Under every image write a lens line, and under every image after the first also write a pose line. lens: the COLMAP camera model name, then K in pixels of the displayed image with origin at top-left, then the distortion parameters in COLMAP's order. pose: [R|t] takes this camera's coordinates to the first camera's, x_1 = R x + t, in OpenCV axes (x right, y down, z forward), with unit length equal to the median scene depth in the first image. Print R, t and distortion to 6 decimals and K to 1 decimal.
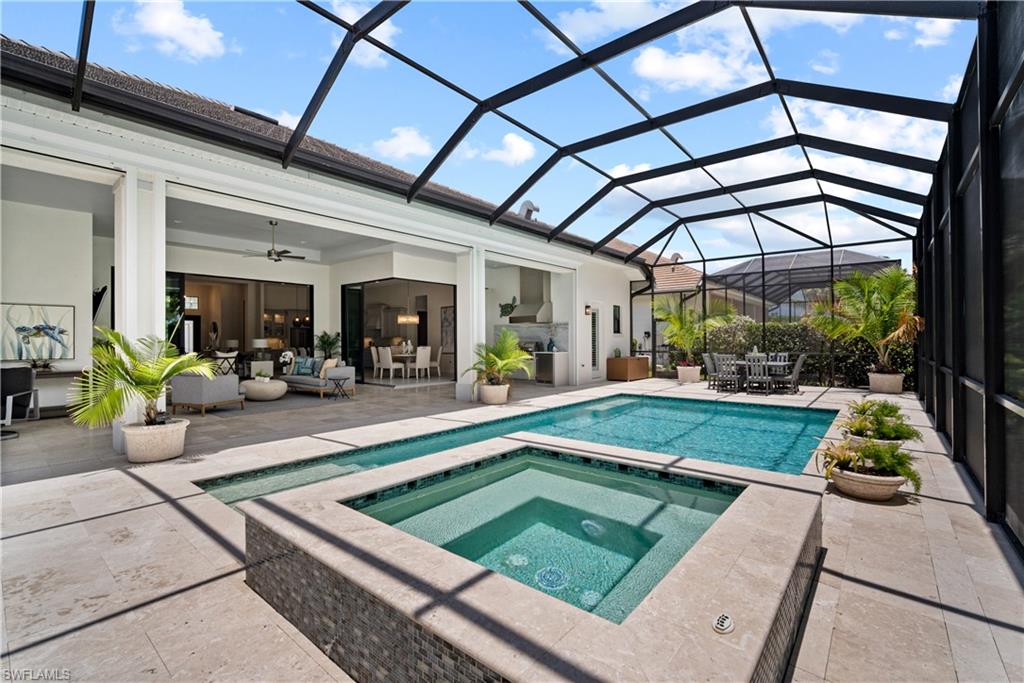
lens RADIAL K [[454.8, 0, 521.1], [0, 454.8, 342.5], [0, 0, 1]] dist [-0.014149, 0.002241]
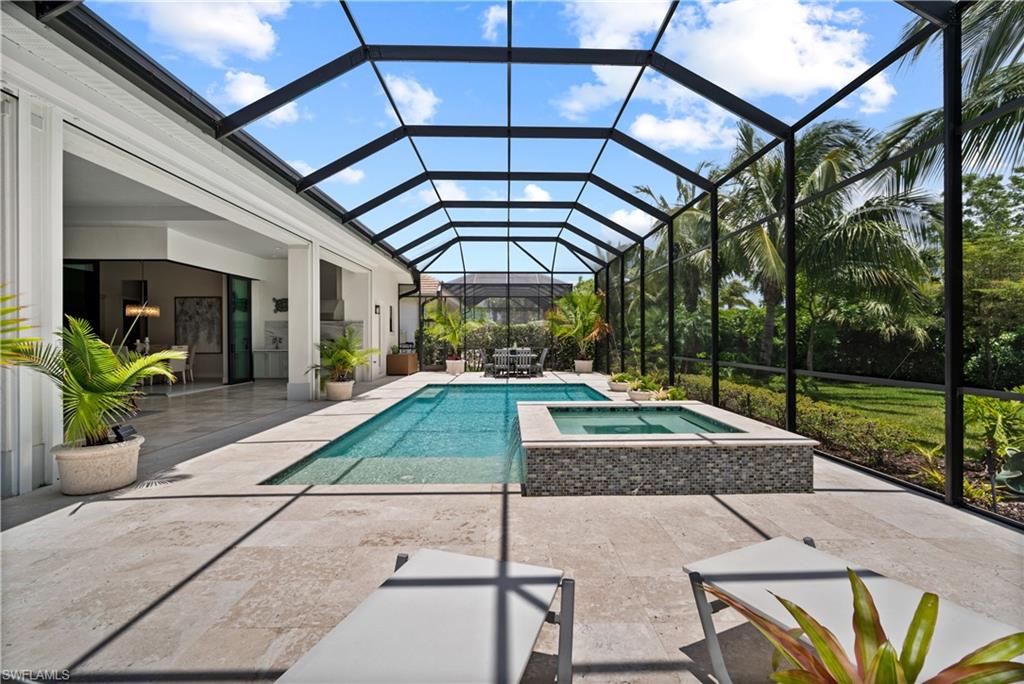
lens RADIAL K [[454.8, 0, 527.1], [0, 454.8, 340.5], [0, 0, 1]] dist [-0.014149, 0.002241]
pose [[0.756876, -0.000716, 0.653558, -0.324717], [0.000695, 1.000000, 0.000291, 0.001308], [-0.653558, 0.000234, 0.756876, -0.032484]]
